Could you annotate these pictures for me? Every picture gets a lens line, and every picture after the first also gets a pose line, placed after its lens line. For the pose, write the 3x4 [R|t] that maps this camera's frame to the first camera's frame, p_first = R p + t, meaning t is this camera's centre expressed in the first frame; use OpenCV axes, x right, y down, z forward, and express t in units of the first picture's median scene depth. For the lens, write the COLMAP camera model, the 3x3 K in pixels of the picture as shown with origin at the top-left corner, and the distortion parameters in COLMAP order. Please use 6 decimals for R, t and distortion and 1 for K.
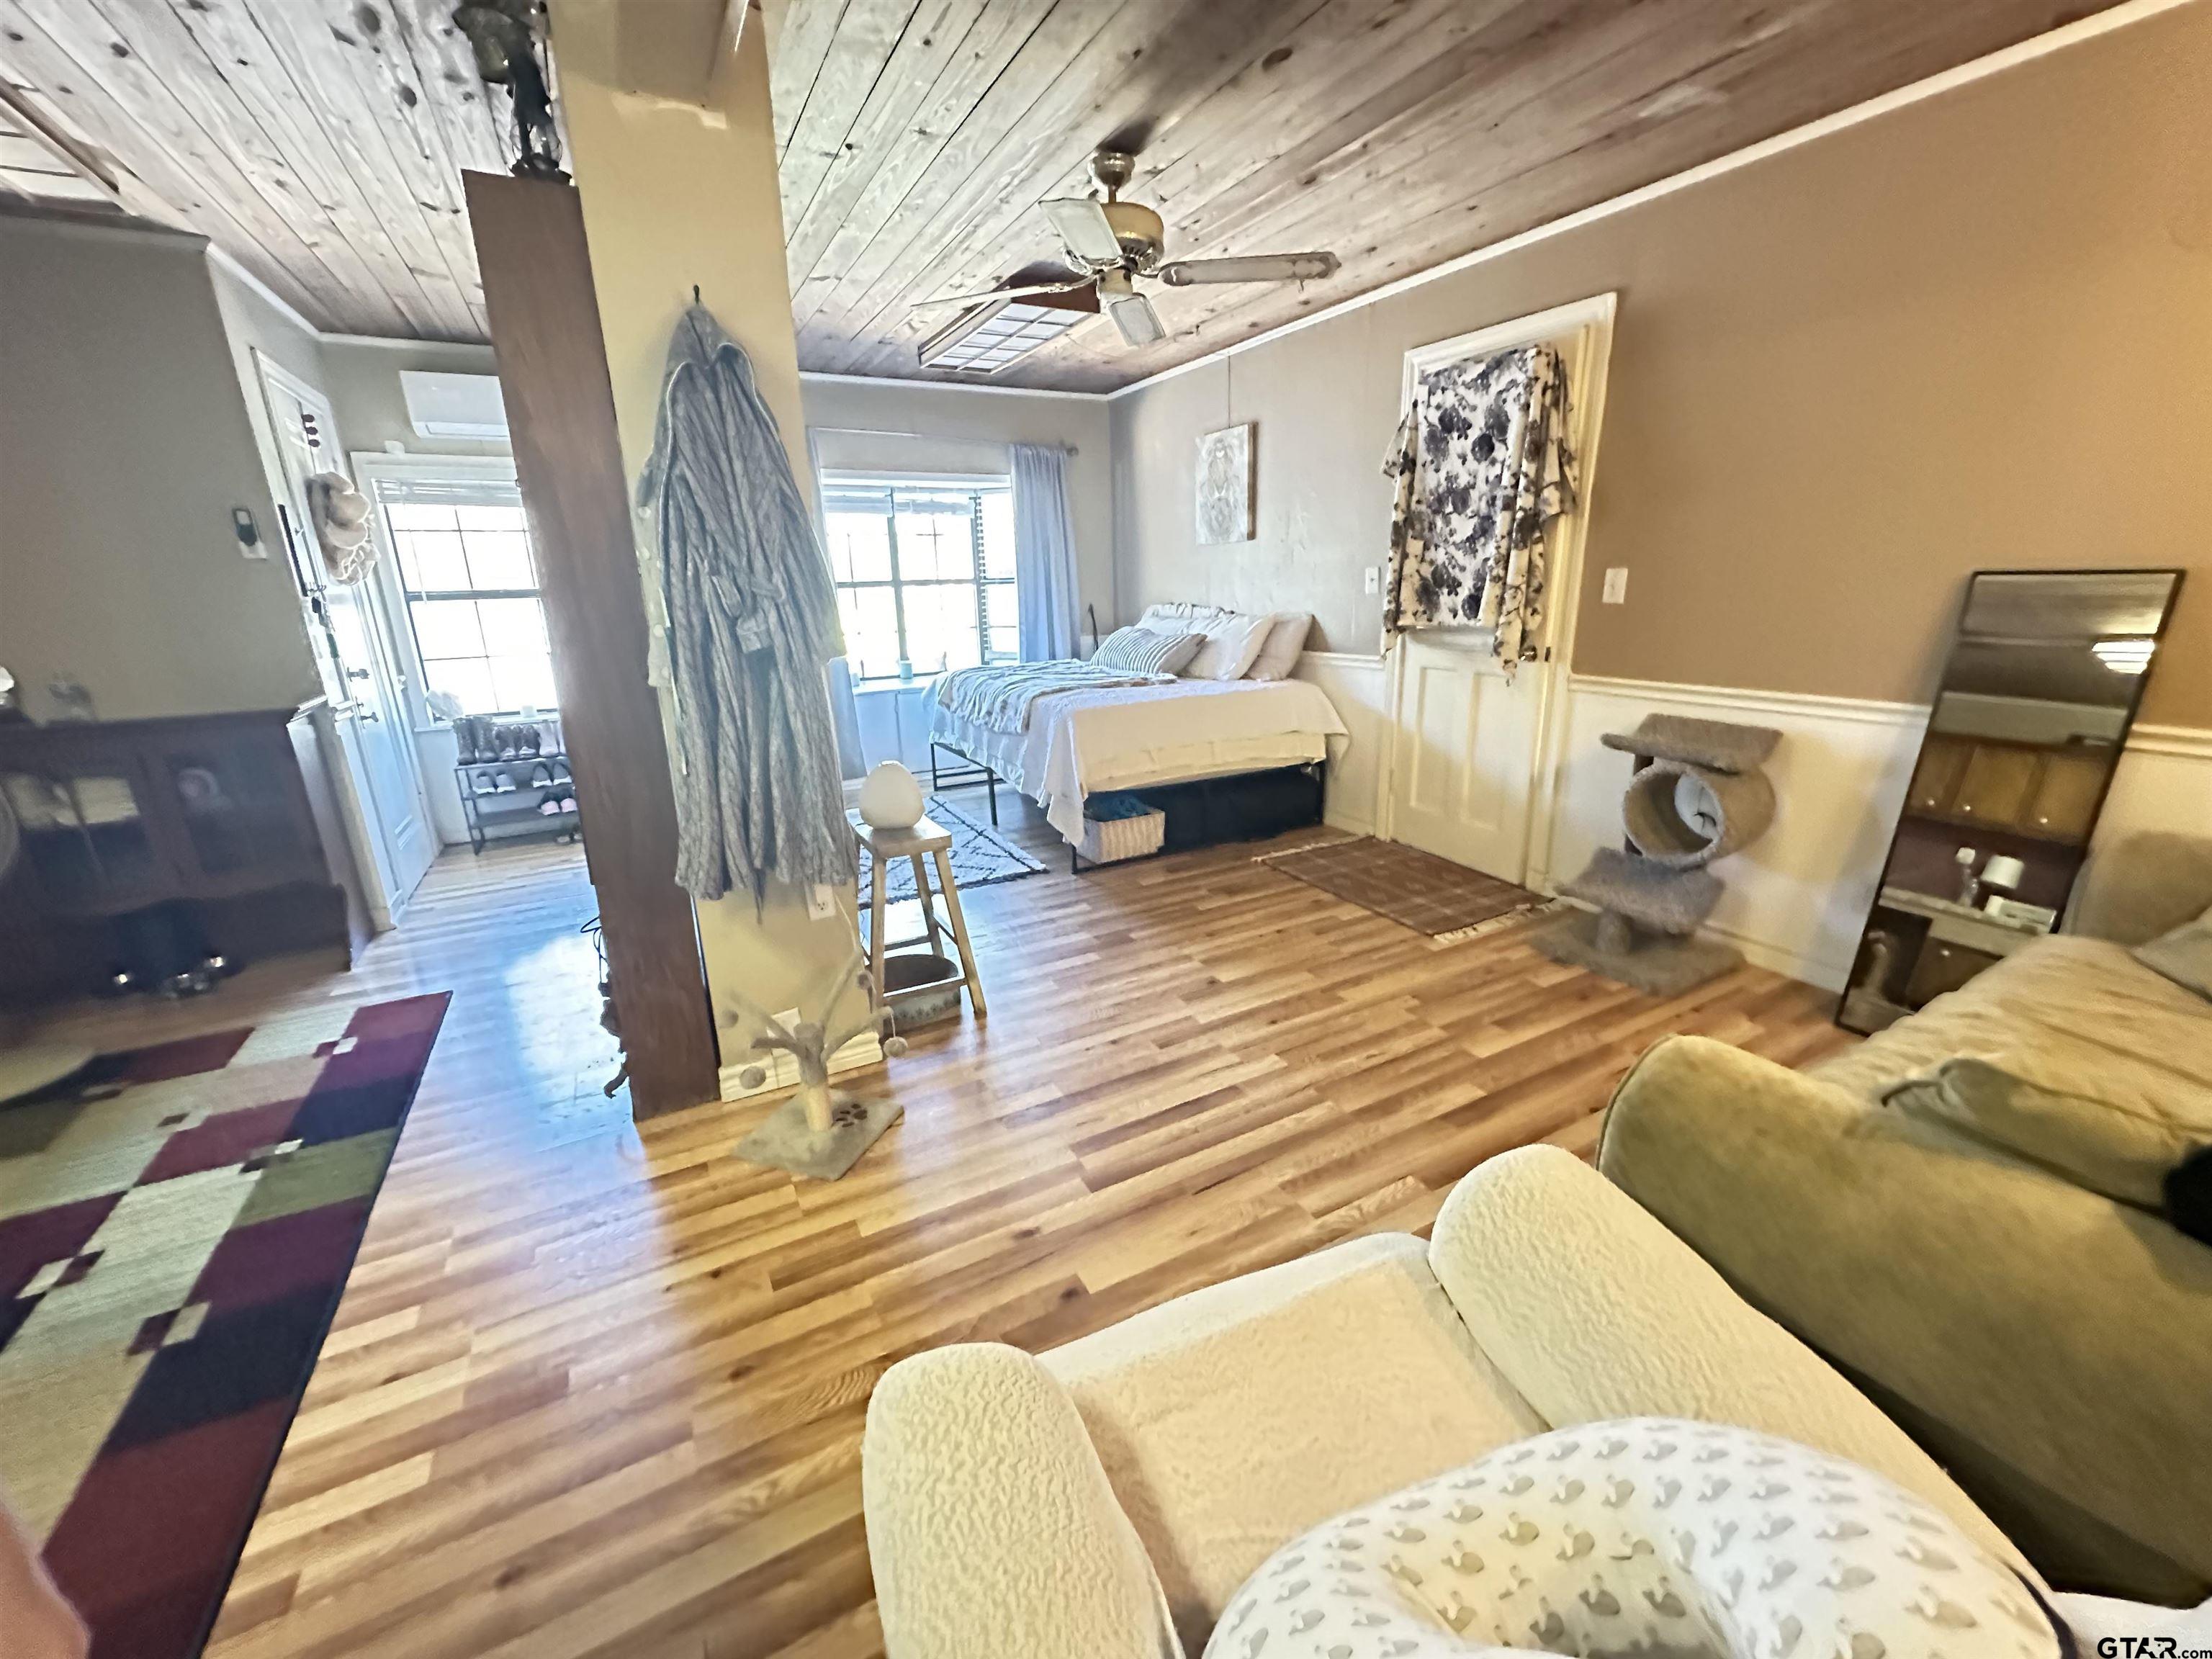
lens RADIAL K [[879.0, 0, 1106.0], [0, 879.0, 829.5], [0, 0, 1]] dist [0.000065, -0.000068]
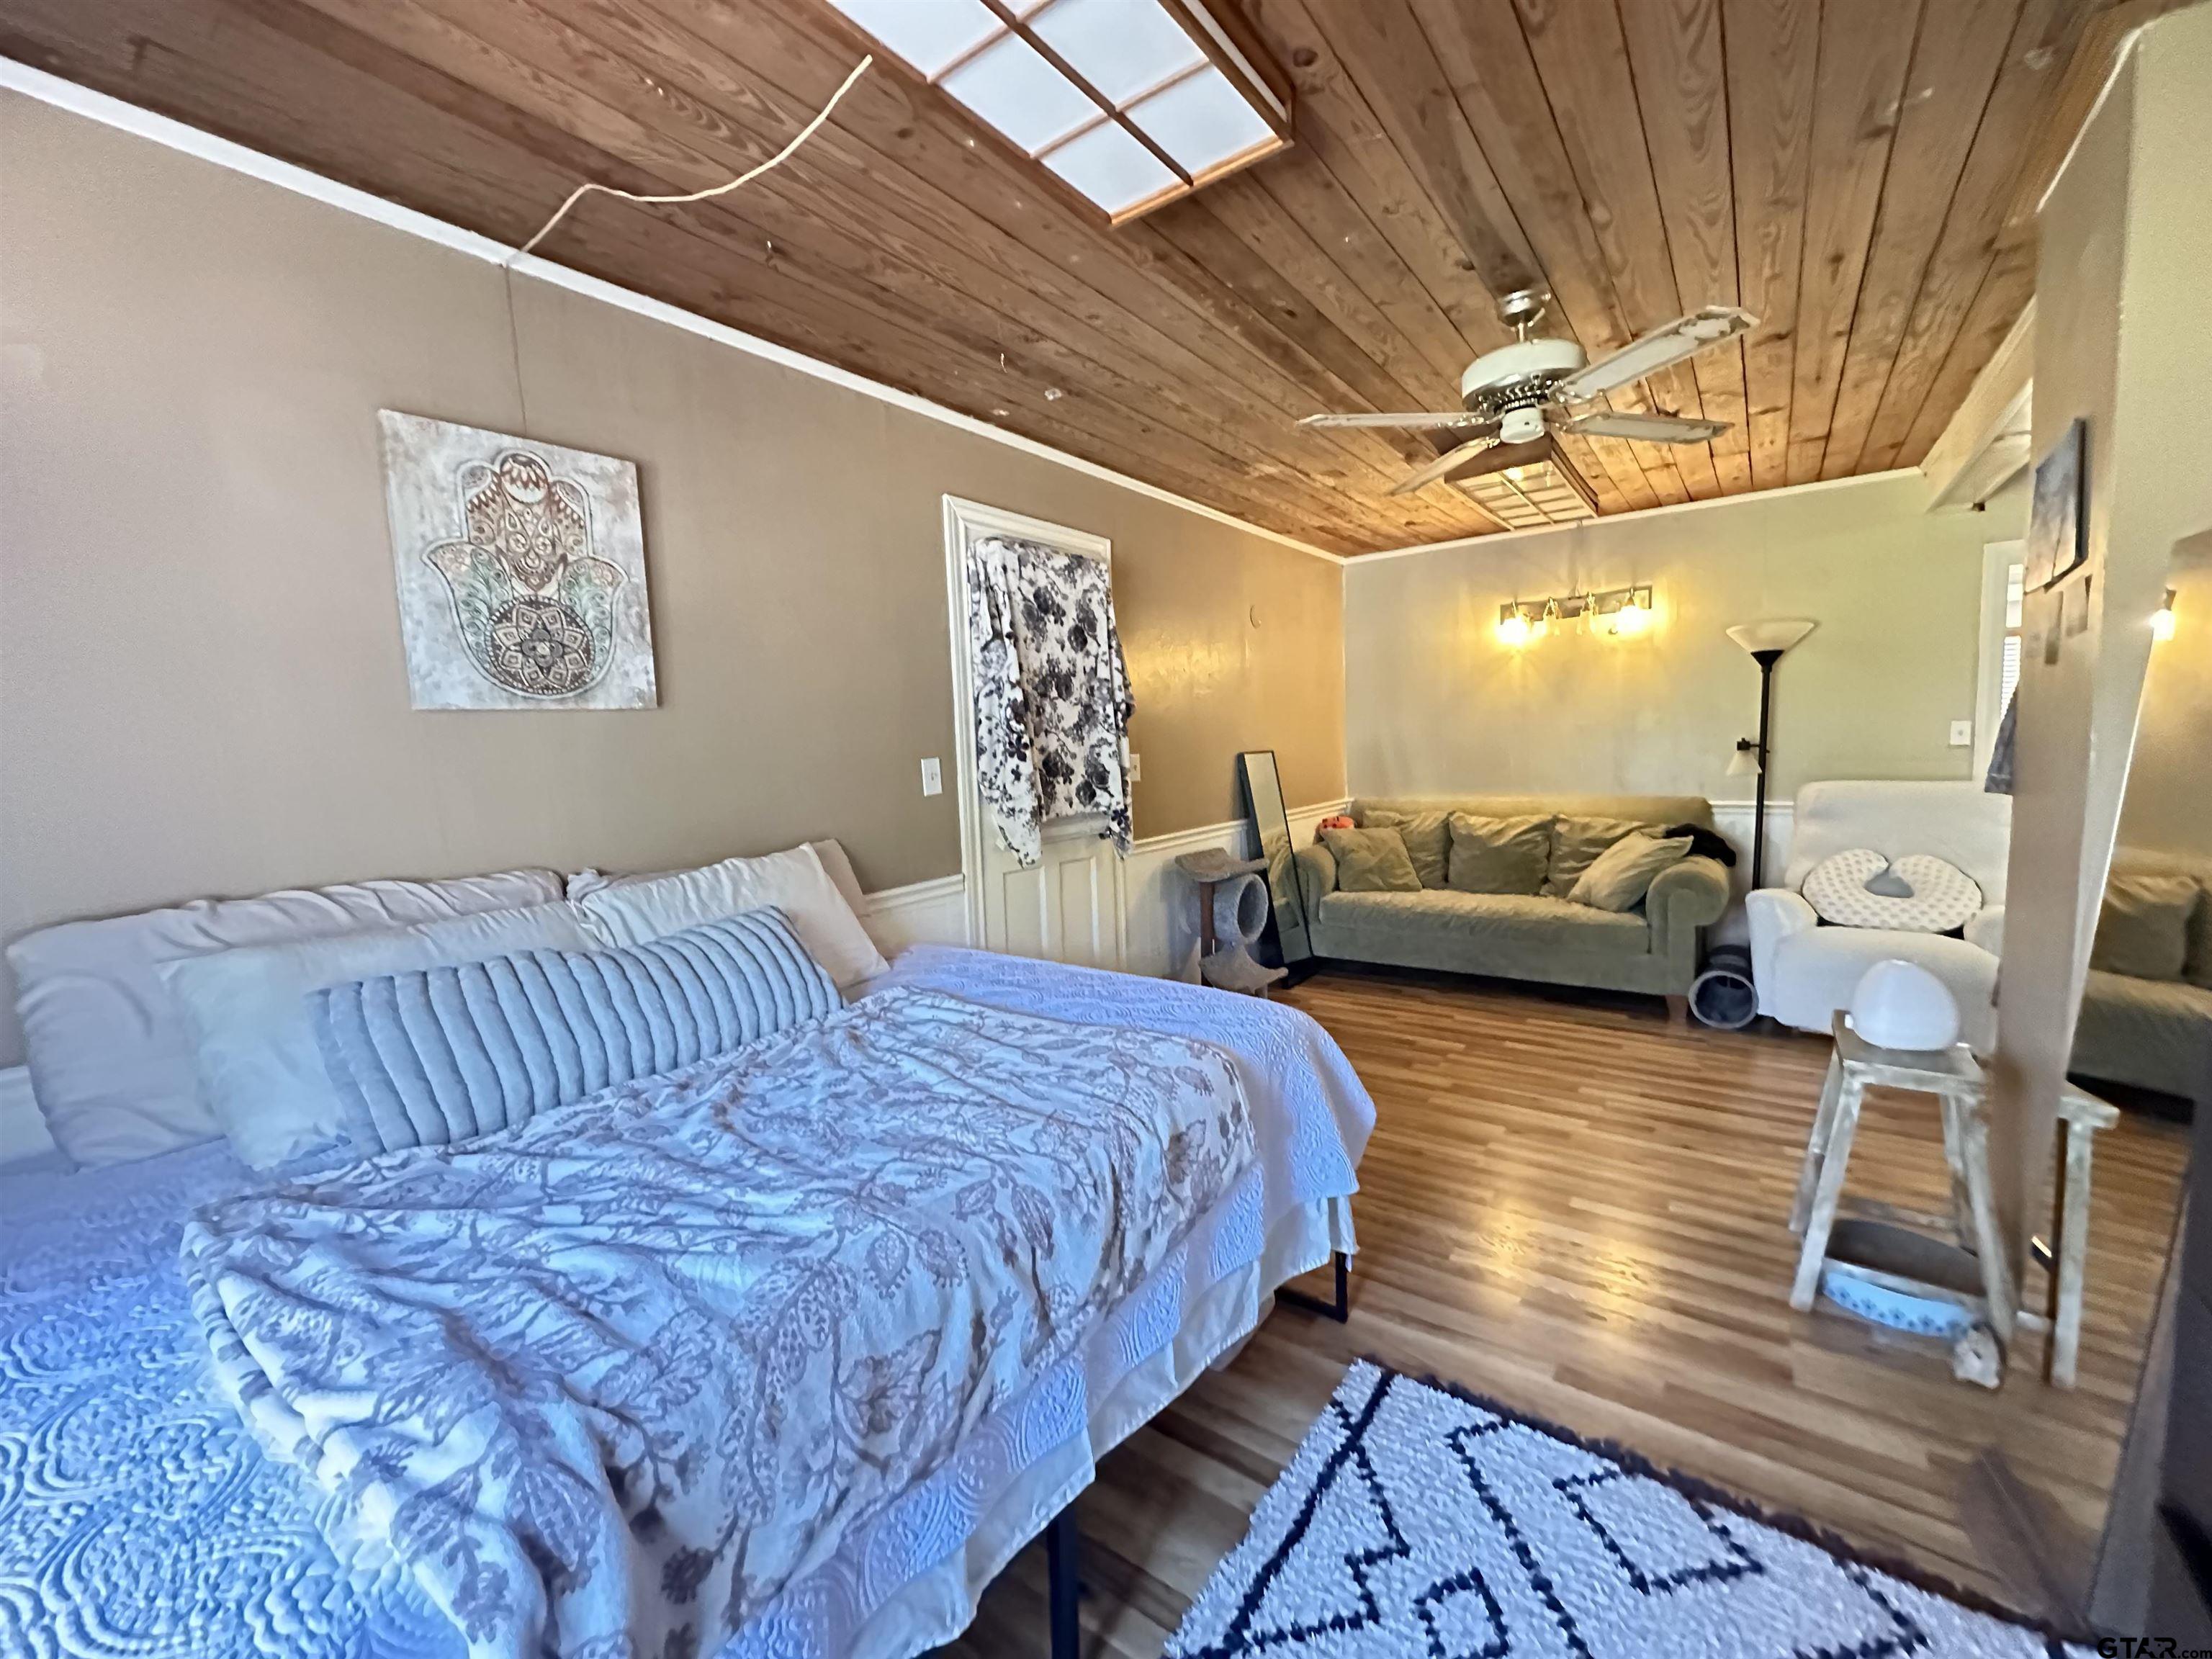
lens RADIAL K [[879.0, 0, 1106.0], [0, 879.0, 829.5], [0, 0, 1]] dist [0.000065, -0.000068]
pose [[-0.412399, -0.047696, 0.909754, -0.481719], [0.303095, 0.934554, 0.186392, -0.394438], [-0.859104, 0.352610, -0.370953, 1.370484]]
